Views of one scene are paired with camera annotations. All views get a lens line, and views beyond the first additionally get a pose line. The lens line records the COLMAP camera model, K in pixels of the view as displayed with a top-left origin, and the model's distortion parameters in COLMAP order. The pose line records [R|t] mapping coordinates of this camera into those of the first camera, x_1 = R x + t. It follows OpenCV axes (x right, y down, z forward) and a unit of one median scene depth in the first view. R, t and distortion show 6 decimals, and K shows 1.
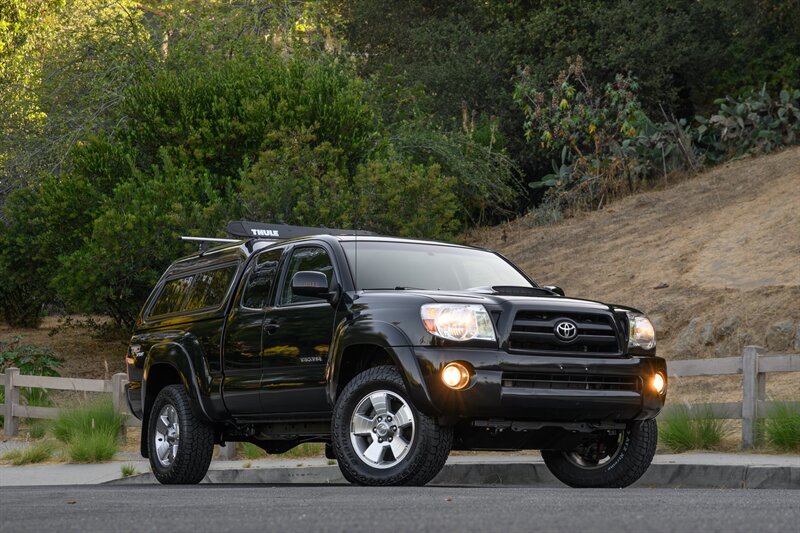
lens RADIAL K [[1885.1, 0, 400.0], [0, 1885.1, 266.5], [0, 0, 1]] dist [0.229176, 0.245813]
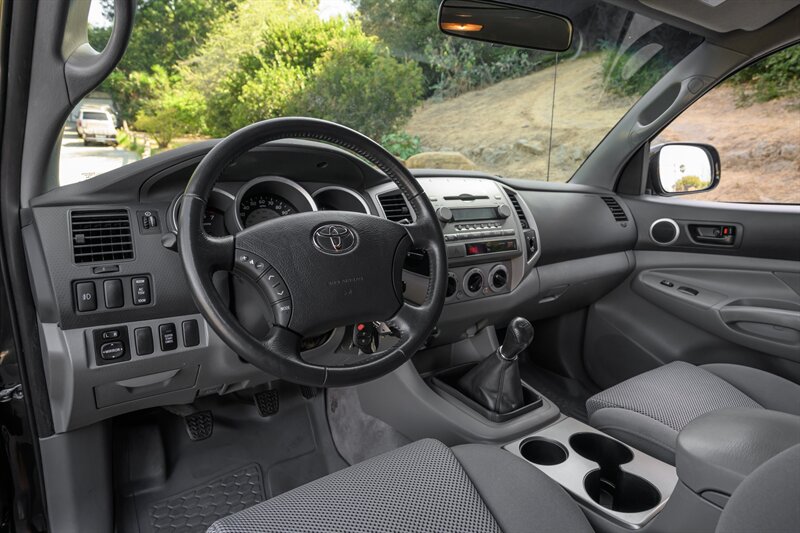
lens RADIAL K [[454.8, 0, 400.0], [0, 454.8, 266.5], [0, 0, 1]] dist [-0.003528, -0.000814]
pose [[0.997419, -0.001262, 0.071790, -0.060881], [-0.020211, 0.954484, 0.297577, 0.023354], [-0.068898, -0.298260, 0.951995, 1.030608]]
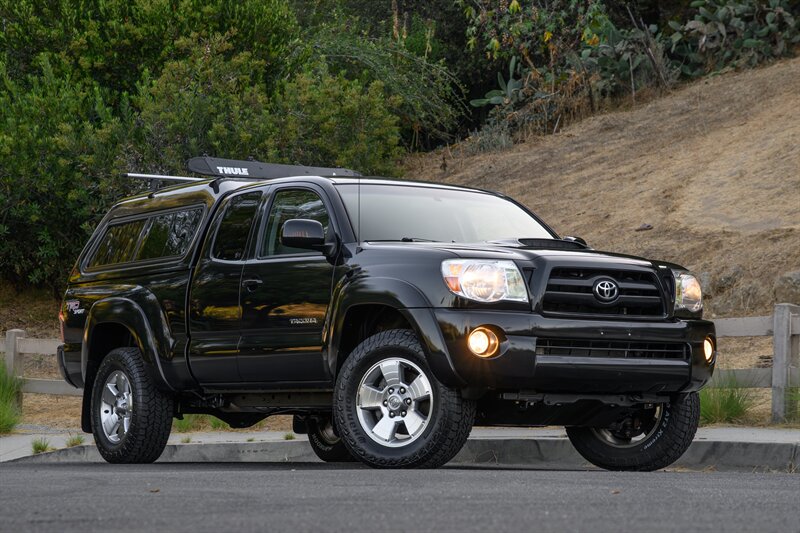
lens RADIAL K [[2282.9, 0, 400.0], [0, 2282.9, 266.5], [0, 0, 1]] dist [0.391228, 0.648019]
pose [[0.998583, 0.005523, 0.052925, -0.052493], [-0.007207, 0.999472, 0.031685, -0.008301], [-0.052722, -0.032021, 0.998096, -0.043247]]
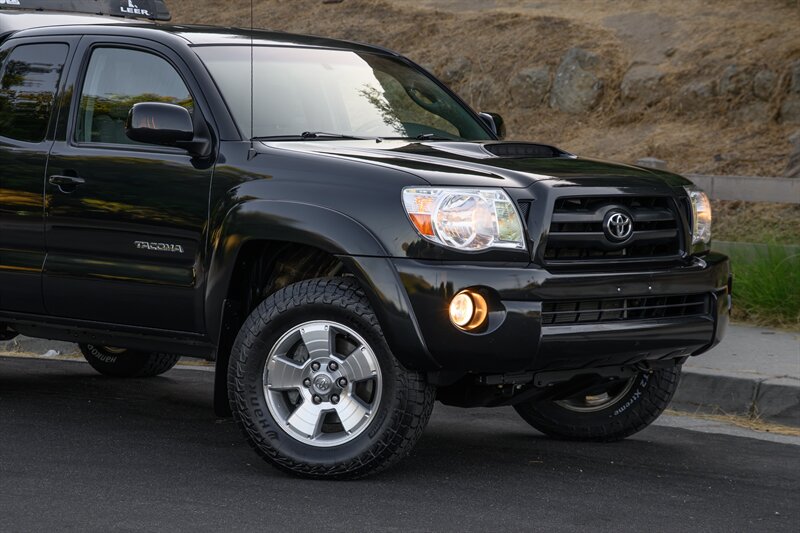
lens RADIAL K [[2282.9, 0, 400.0], [0, 2282.9, 266.5], [0, 0, 1]] dist [0.391228, 0.648019]
pose [[0.964961, -0.006256, 0.262317, -0.149555], [-0.035992, 0.987111, 0.155940, -0.056617], [-0.259912, -0.159917, 0.952299, 0.243372]]
